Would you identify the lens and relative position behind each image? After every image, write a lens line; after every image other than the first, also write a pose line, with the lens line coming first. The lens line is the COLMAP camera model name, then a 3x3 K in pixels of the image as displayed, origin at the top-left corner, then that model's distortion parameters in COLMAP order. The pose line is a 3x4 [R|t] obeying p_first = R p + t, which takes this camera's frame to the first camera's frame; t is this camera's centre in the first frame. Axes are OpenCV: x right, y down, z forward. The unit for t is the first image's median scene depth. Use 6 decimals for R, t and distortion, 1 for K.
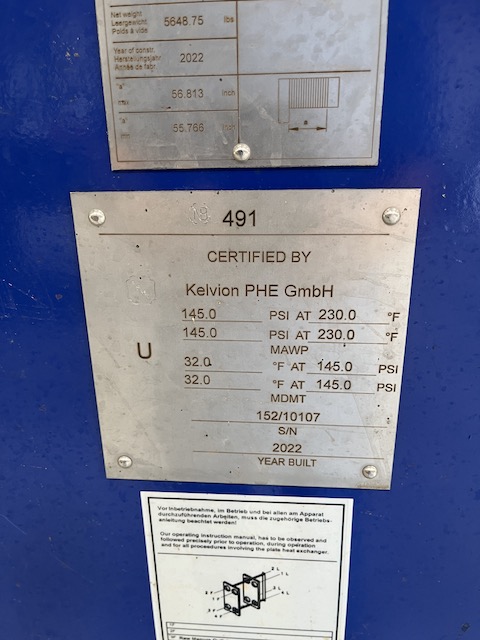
lens RADIAL K [[483.2, 0, 242.6], [0, 483.2, 321.3], [0, 0, 1]] dist [0.048400, -0.060427]
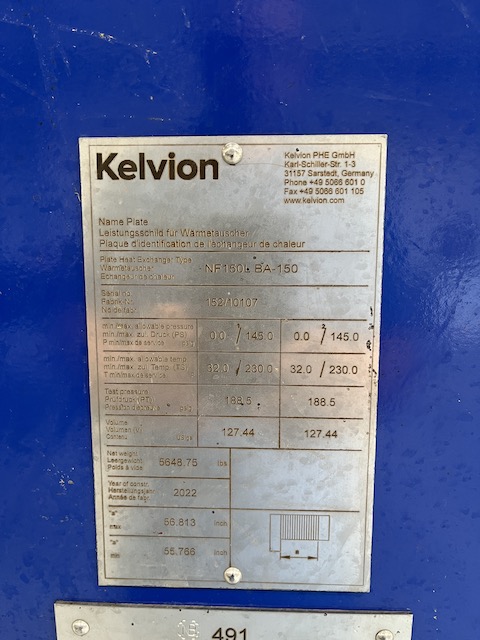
lens RADIAL K [[483.2, 0, 233.8], [0, 483.2, 320.4], [0, 0, 1]] dist [0.048400, -0.060427]
pose [[0.999153, 0.009179, 0.040123, -0.045755], [-0.002606, 0.986968, -0.160895, -0.718920], [-0.041077, 0.160654, 0.986156, -0.064334]]
